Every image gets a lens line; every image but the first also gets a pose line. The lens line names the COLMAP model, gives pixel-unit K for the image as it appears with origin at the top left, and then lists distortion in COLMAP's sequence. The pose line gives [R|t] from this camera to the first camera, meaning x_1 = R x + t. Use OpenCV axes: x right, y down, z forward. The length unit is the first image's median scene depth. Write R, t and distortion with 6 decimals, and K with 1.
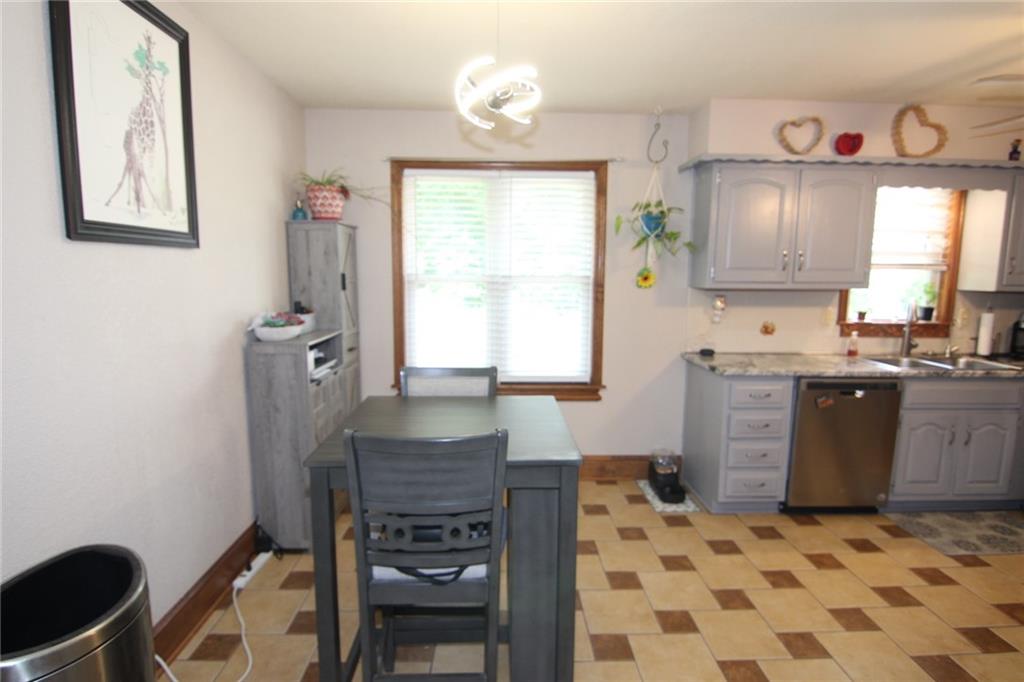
lens RADIAL K [[534.9, 0, 516.0], [0, 534.9, 342.2], [0, 0, 1]] dist [-0.004177, -0.009459]
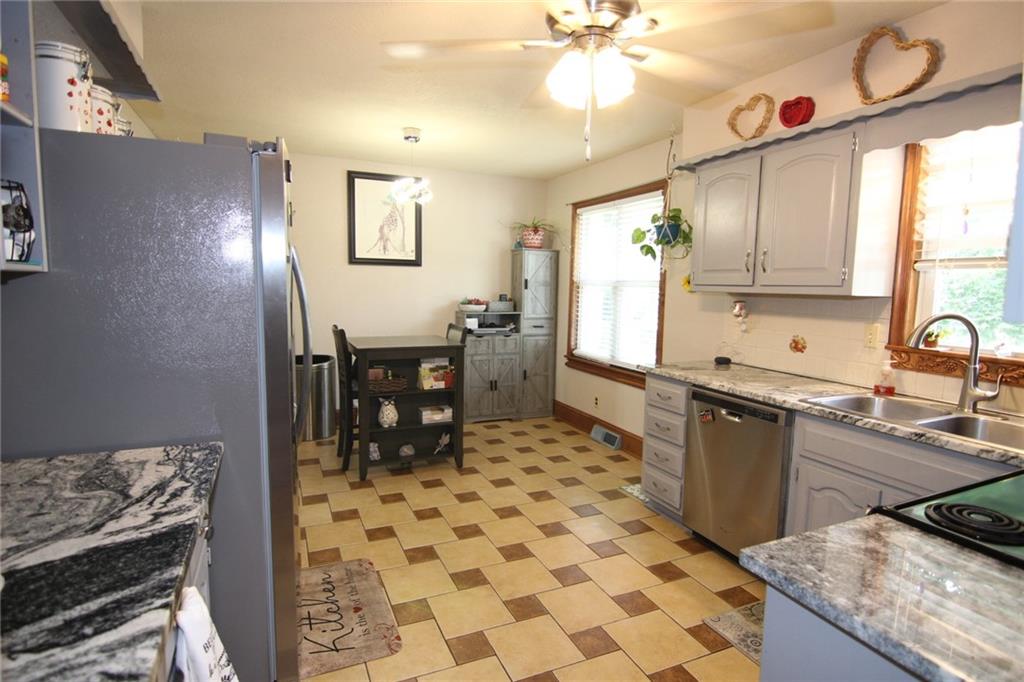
lens RADIAL K [[534.9, 0, 507.2], [0, 534.9, 337.3], [0, 0, 1]] dist [-0.004177, -0.009459]
pose [[0.376002, 0.092171, -0.922023, 1.215899], [-0.136577, 0.989685, 0.043239, -0.012340], [0.916499, 0.109669, 0.384712, 0.323215]]
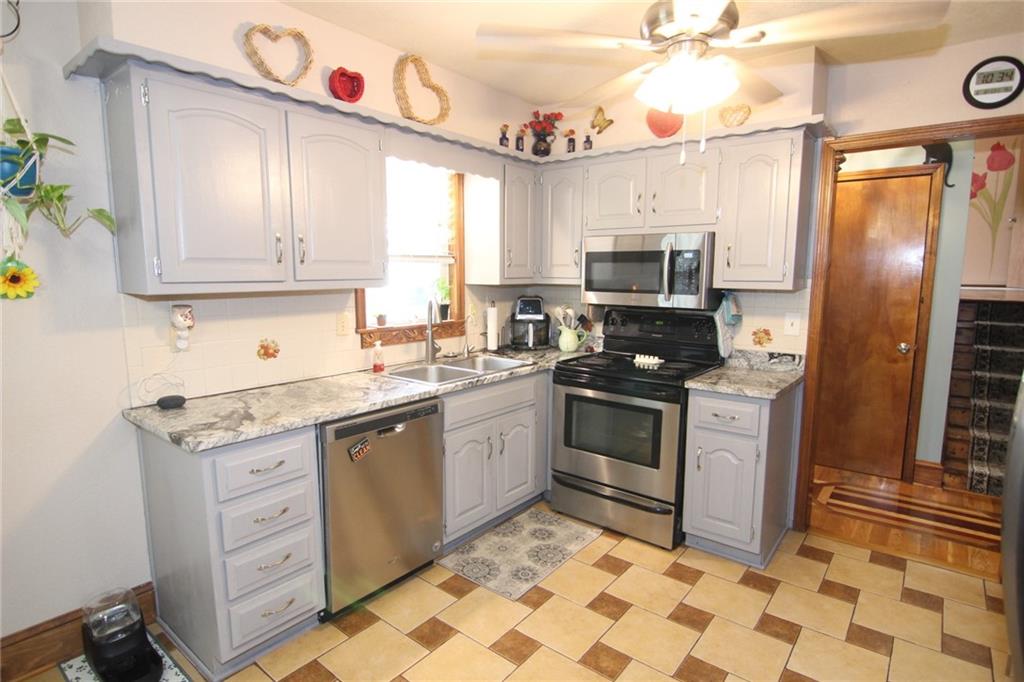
lens RADIAL K [[534.9, 0, 513.0], [0, 534.9, 343.0], [0, 0, 1]] dist [-0.004177, -0.009459]
pose [[0.650193, -0.109141, 0.751889, 0.189686], [0.105805, 0.992992, 0.052644, -0.041998], [-0.752366, 0.045325, 0.657184, 0.369261]]
